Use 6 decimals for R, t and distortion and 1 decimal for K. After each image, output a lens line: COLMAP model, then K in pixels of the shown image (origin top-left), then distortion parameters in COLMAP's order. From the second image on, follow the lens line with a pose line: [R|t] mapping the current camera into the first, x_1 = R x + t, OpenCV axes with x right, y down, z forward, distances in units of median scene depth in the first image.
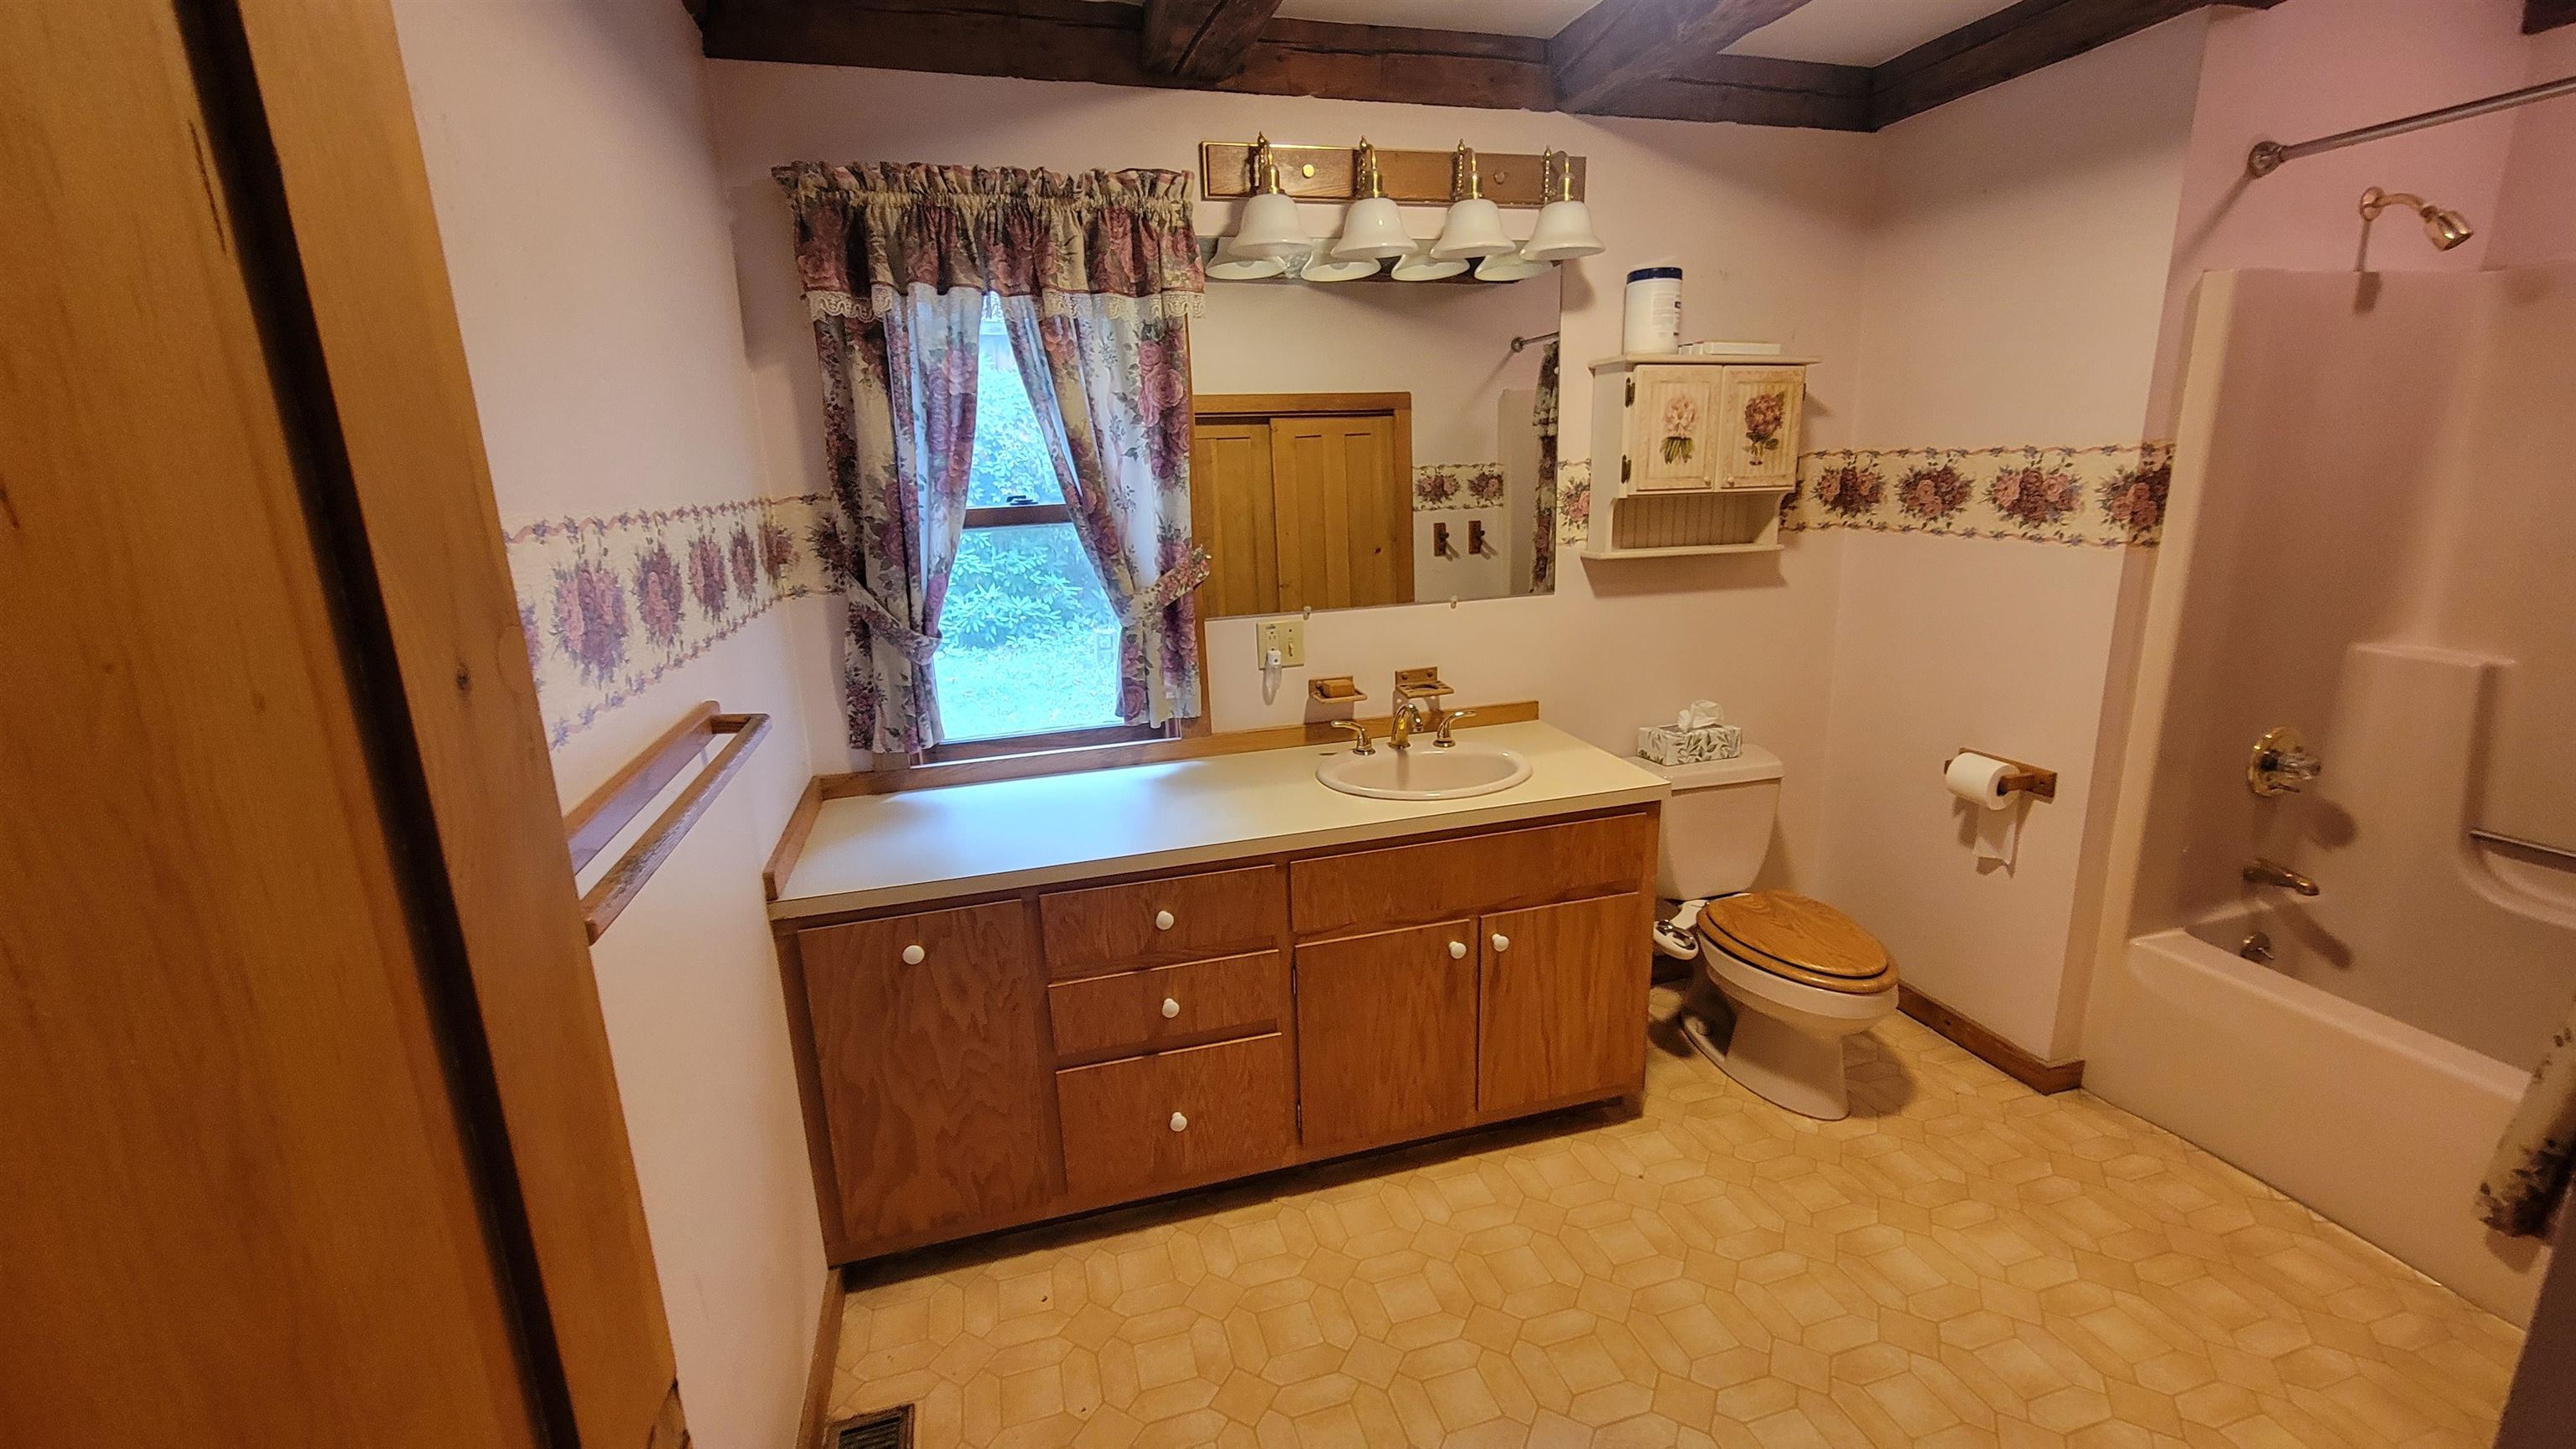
lens RADIAL K [[1046.3, 0, 1275.2], [0, 1046.3, 709.0], [0, 0, 1]] dist [0.014178, -0.006771]
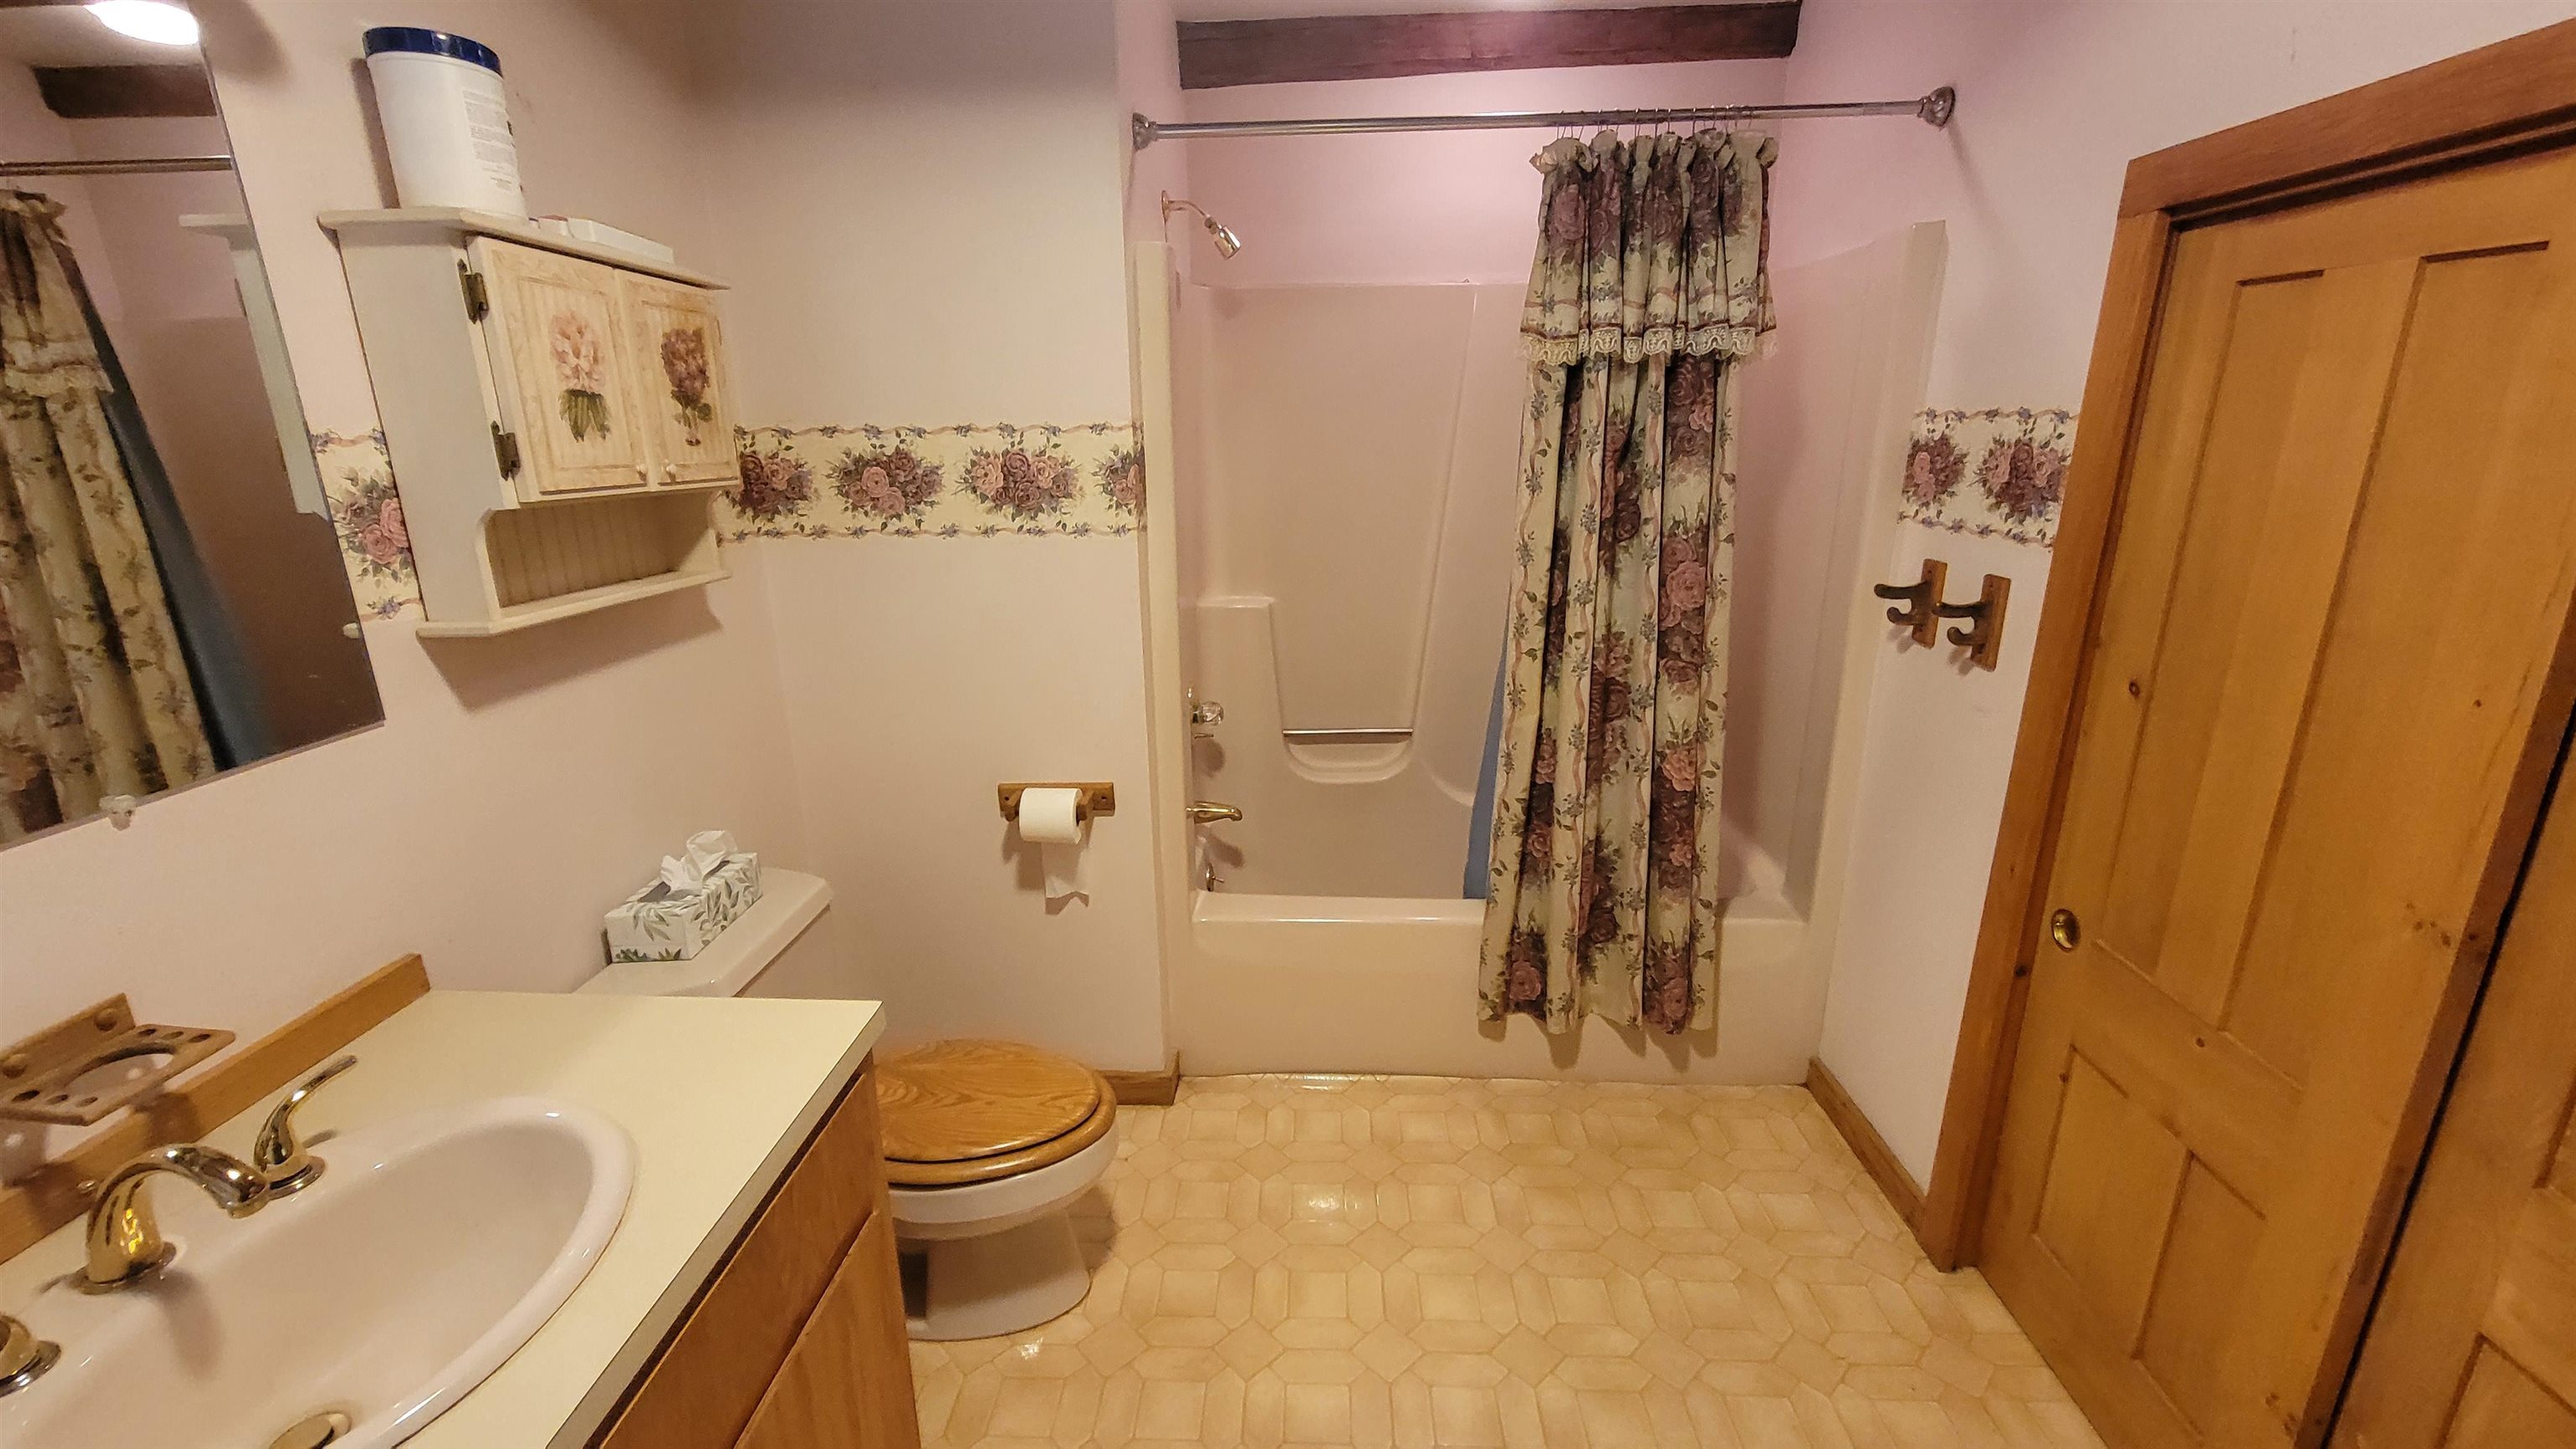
lens RADIAL K [[1046.3, 0, 1275.2], [0, 1046.3, 709.0], [0, 0, 1]] dist [0.014178, -0.006771]
pose [[0.315577, -0.227860, 0.921136, -0.036373], [0.226383, 0.960789, 0.160111, -0.108704], [-0.921500, 0.158002, 0.354786, 0.506567]]
